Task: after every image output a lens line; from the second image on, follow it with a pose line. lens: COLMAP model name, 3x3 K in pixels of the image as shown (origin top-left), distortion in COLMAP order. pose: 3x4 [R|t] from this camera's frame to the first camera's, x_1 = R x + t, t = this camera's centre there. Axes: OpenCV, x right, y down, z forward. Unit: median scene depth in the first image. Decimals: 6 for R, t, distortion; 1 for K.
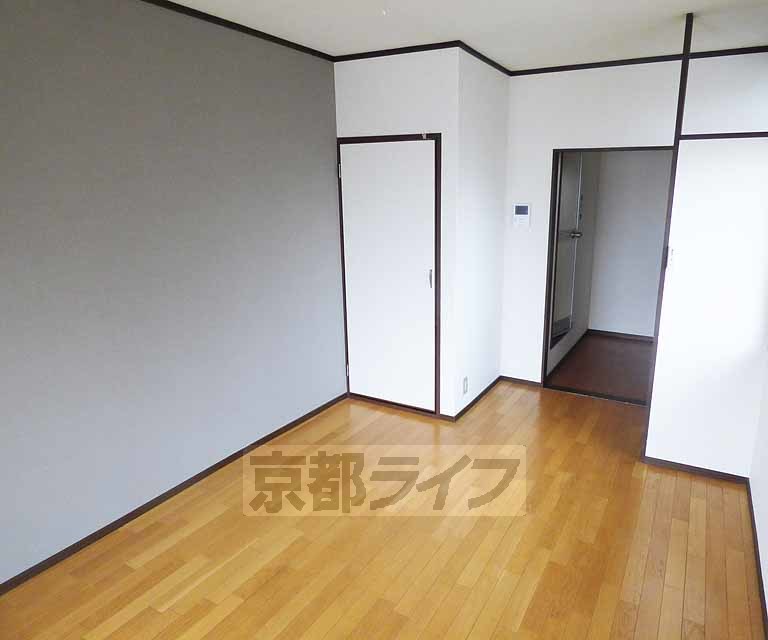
lens RADIAL K [[526.0, 0, 428.8], [0, 526.0, 318.7], [0, 0, 1]] dist [-0.006393, -0.002434]
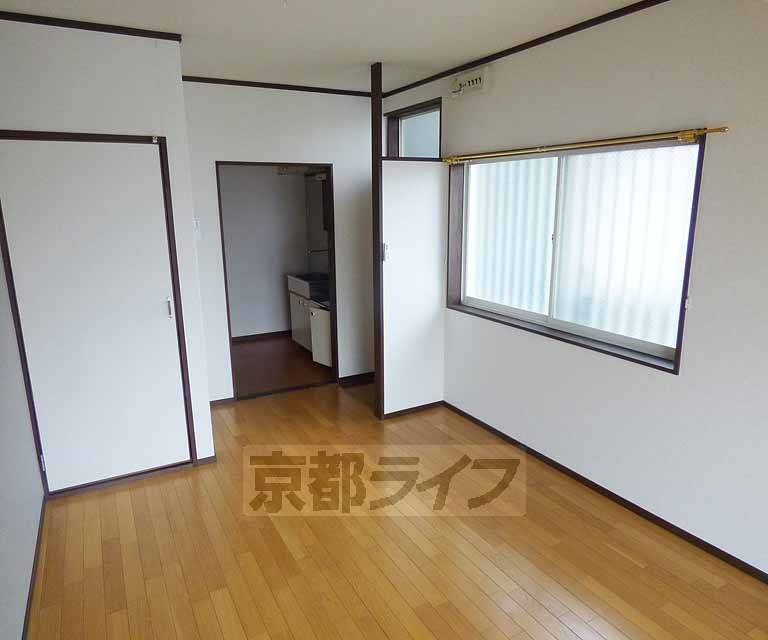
lens RADIAL K [[522.3, 0, 373.8], [0, 522.3, 315.9], [0, 0, 1]] dist [0.004559, -0.002004]
pose [[0.555281, -0.191422, 0.809333, -0.493606], [0.211428, 0.973670, 0.085231, -0.065976], [-0.804339, 0.123789, 0.581133, 0.249645]]
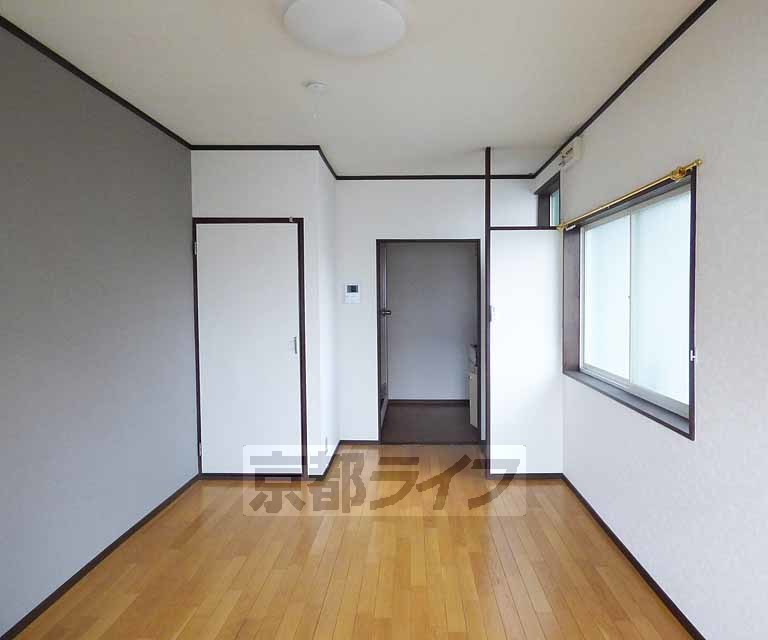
lens RADIAL K [[521.5, 0, 414.7], [0, 521.5, 320.4], [0, 0, 1]] dist [0.002986, 0.002539]
pose [[0.885203, -0.025891, 0.464484, -0.277405], [0.116717, 0.978875, -0.167872, 0.083058], [-0.450325, 0.202814, 0.869525, -0.060983]]
